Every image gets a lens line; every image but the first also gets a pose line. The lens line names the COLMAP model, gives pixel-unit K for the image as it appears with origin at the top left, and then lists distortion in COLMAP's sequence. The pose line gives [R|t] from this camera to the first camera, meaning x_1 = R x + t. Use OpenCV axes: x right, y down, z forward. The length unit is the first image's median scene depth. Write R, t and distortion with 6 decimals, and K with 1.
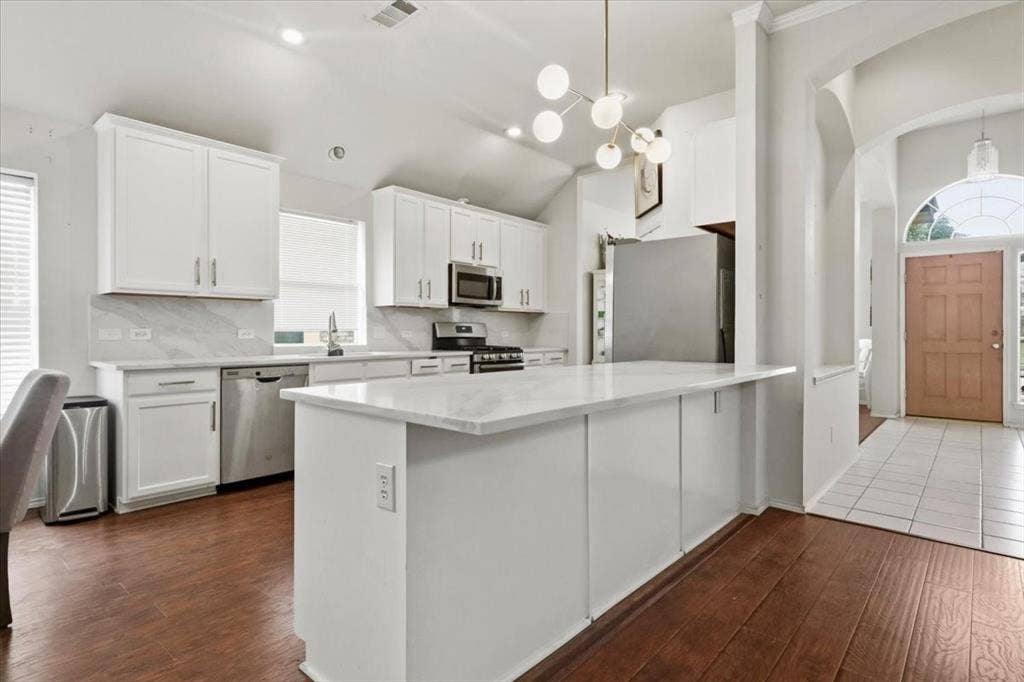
lens RADIAL K [[540.9, 0, 505.2], [0, 540.9, 337.2], [0, 0, 1]] dist [0.003203, -0.001781]
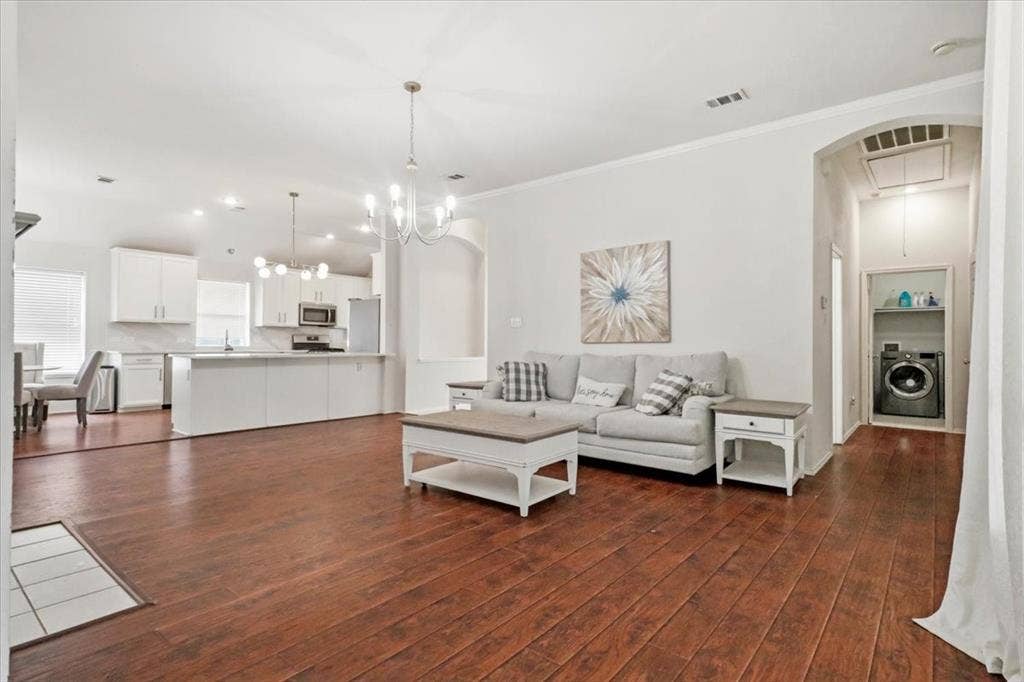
lens RADIAL K [[517.5, 0, 507.8], [0, 517.5, 338.7], [0, 0, 1]] dist [0.020382, -0.009685]
pose [[0.999480, 0.006648, 0.031538, 0.607955], [-0.006081, 0.999819, -0.018054, 0.016107], [-0.031652, 0.017853, 0.999340, -0.890424]]
